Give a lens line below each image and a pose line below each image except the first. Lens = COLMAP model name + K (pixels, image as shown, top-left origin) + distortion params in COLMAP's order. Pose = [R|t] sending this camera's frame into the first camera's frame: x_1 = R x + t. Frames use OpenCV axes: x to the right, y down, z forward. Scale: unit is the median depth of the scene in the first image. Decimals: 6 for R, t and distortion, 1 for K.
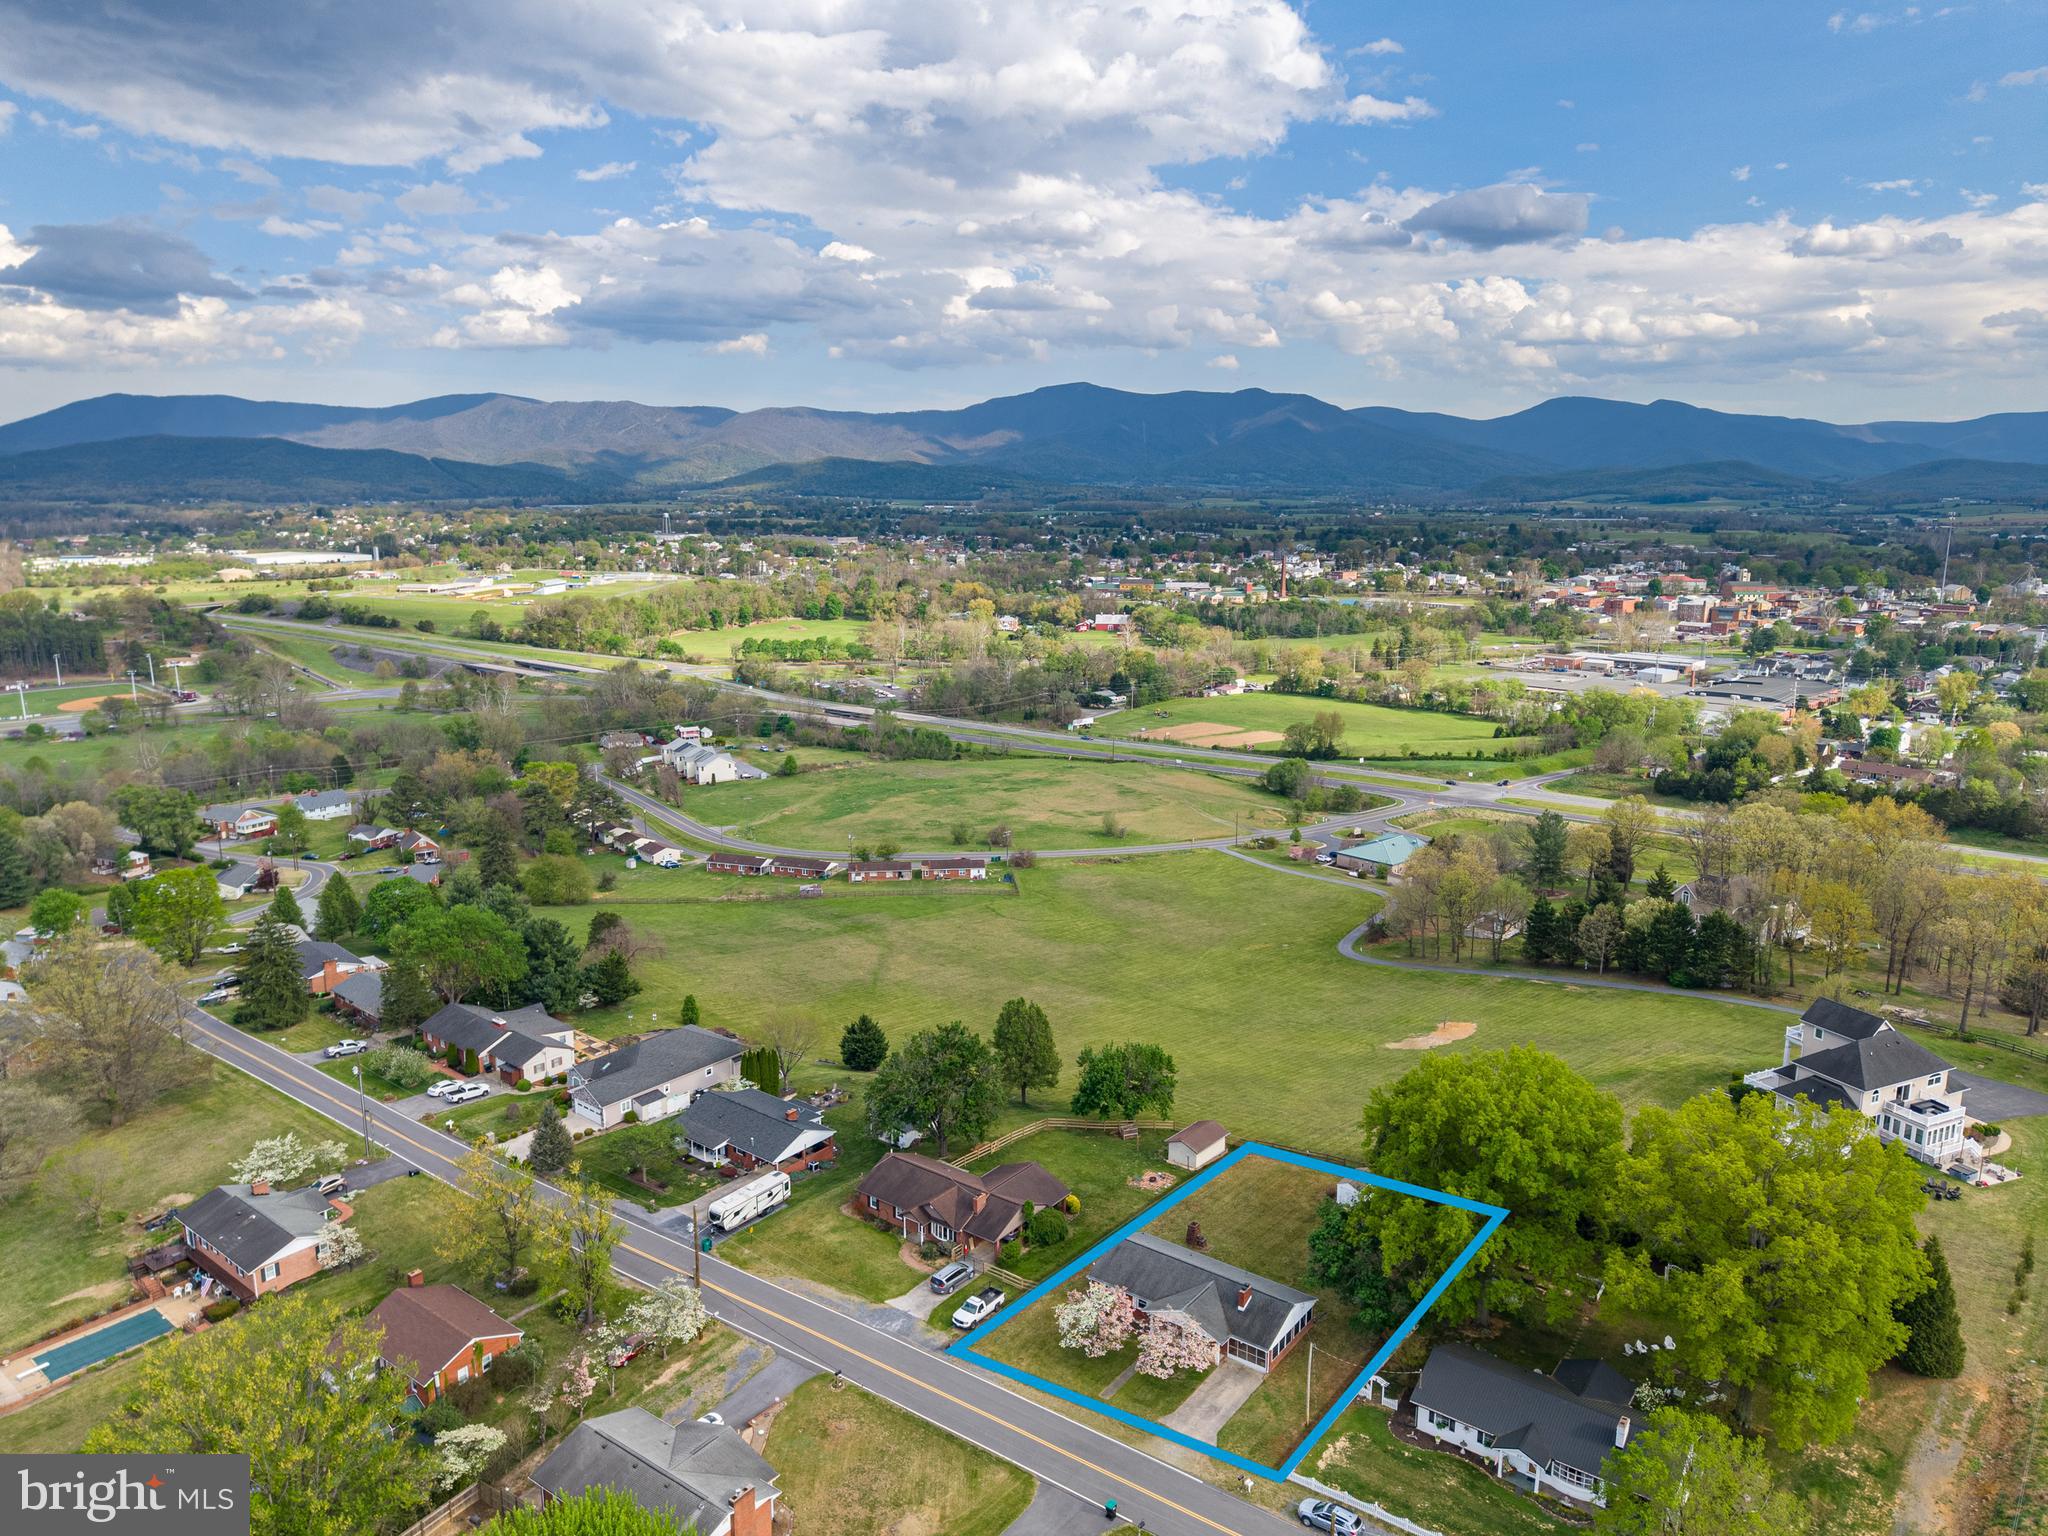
lens RADIAL K [[1369.2, 0, 1014.4], [0, 1369.2, 782.4], [0, 0, 1]] dist [0.038782, -0.038230]
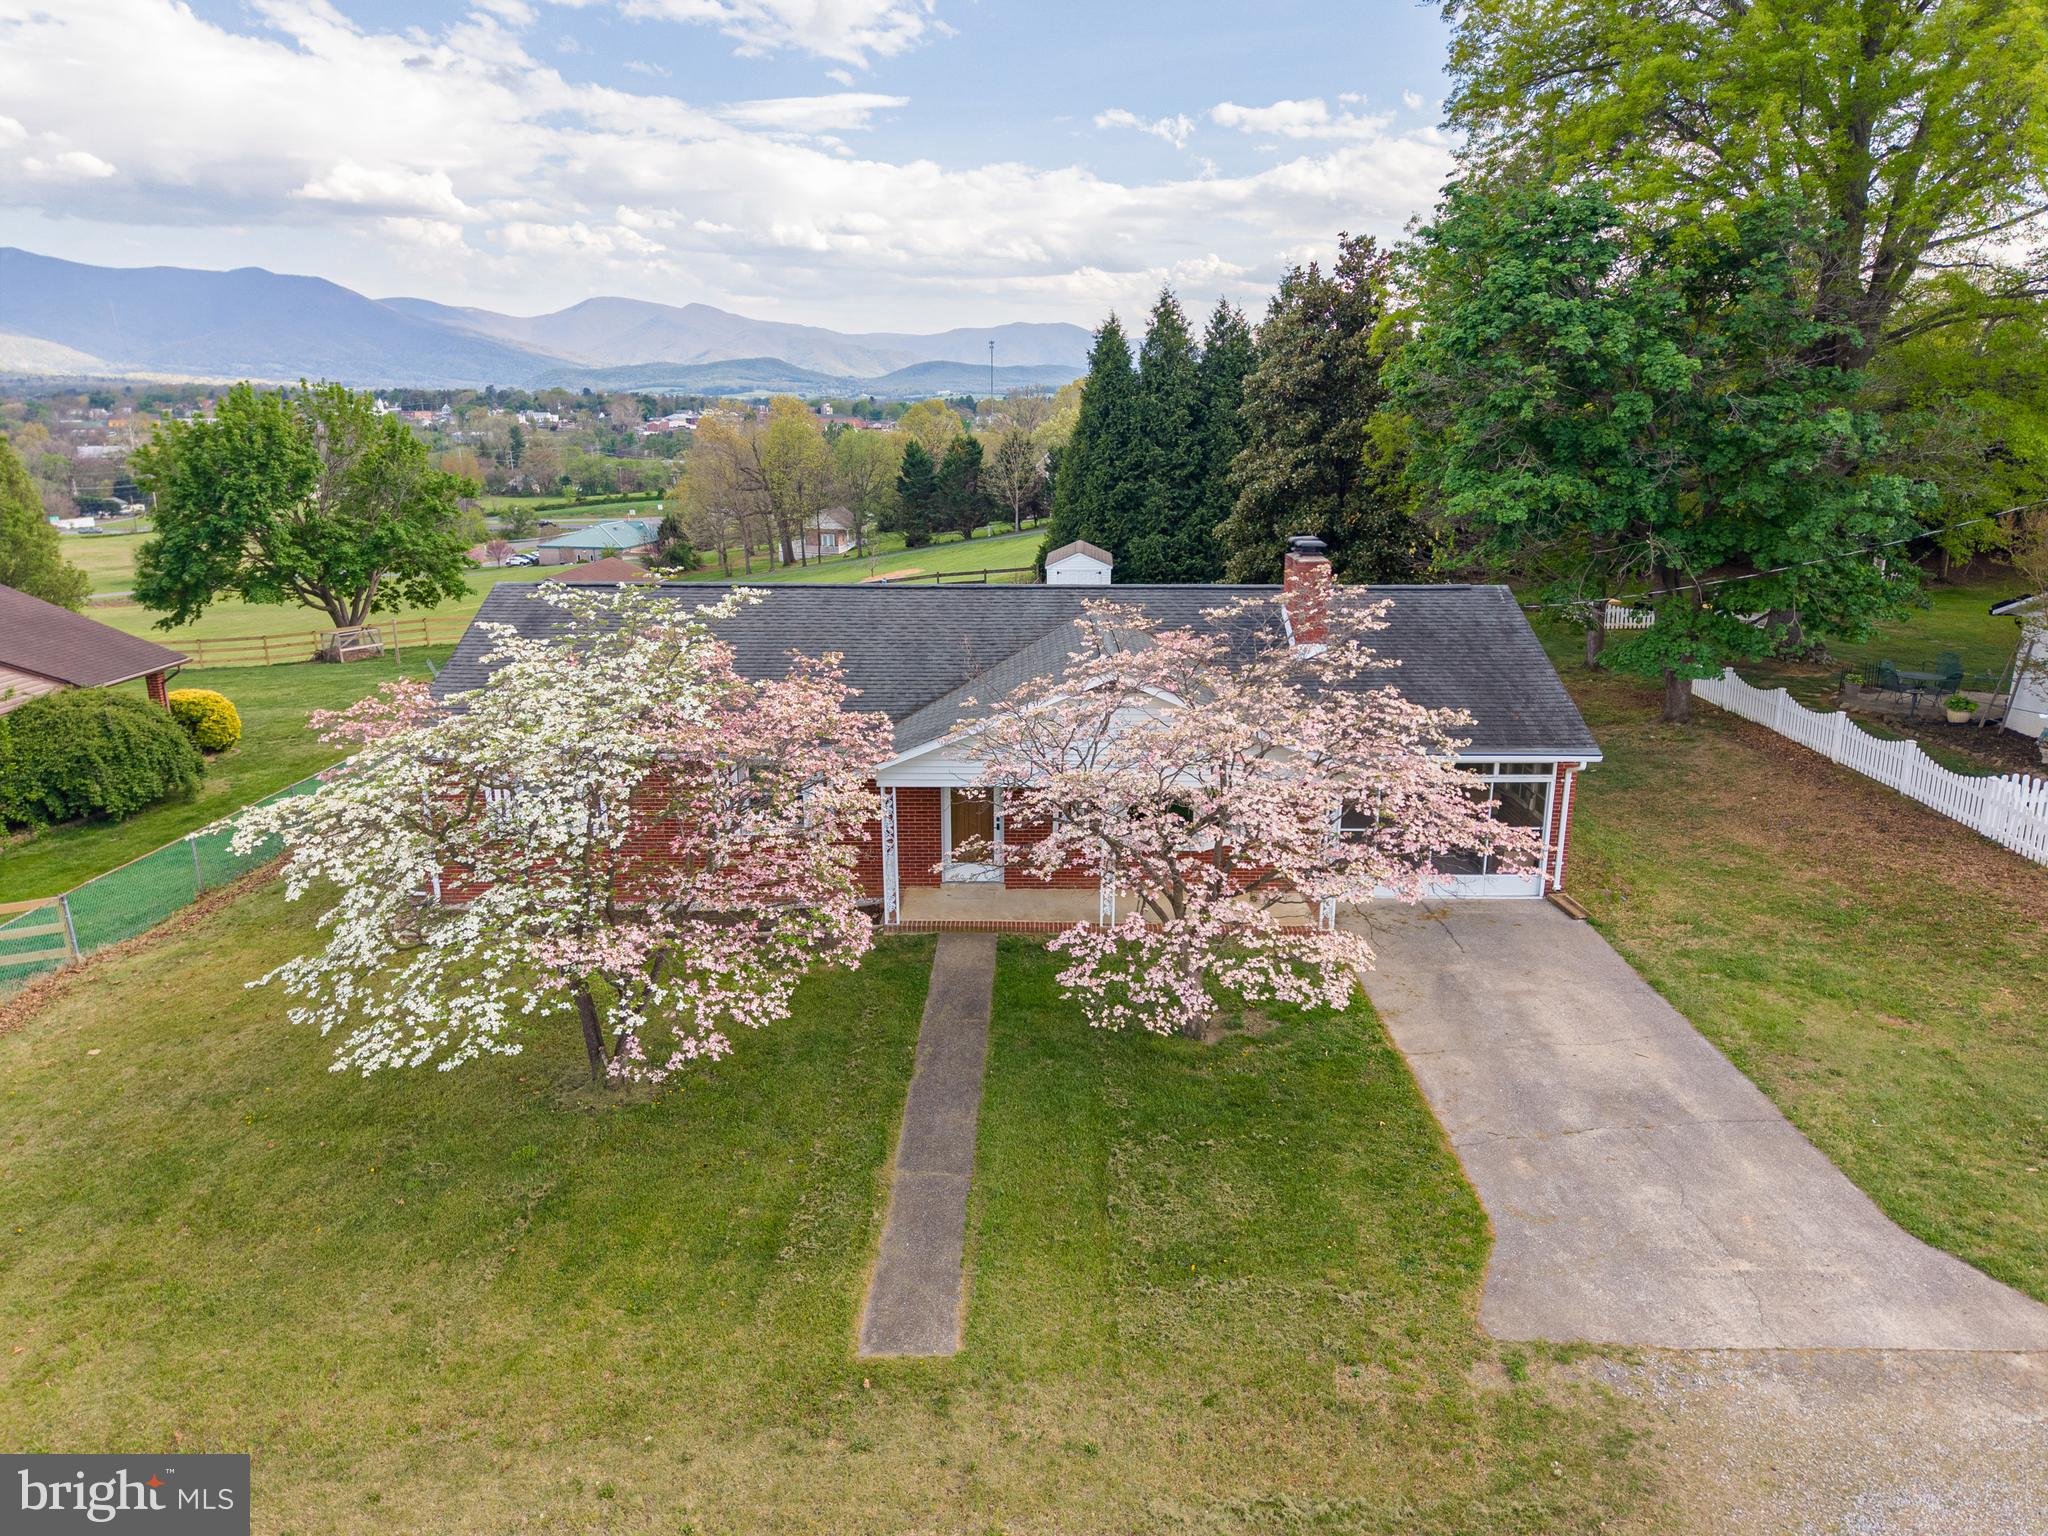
lens RADIAL K [[1369.2, 0, 1017.3], [0, 1369.2, 769.7], [0, 0, 1]] dist [0.038782, -0.038230]
pose [[0.797109, -0.155104, 0.583575, 0.006455], [0.124629, 0.987898, 0.092333, 0.152574], [-0.590834, -0.000869, 0.806793, 0.353006]]
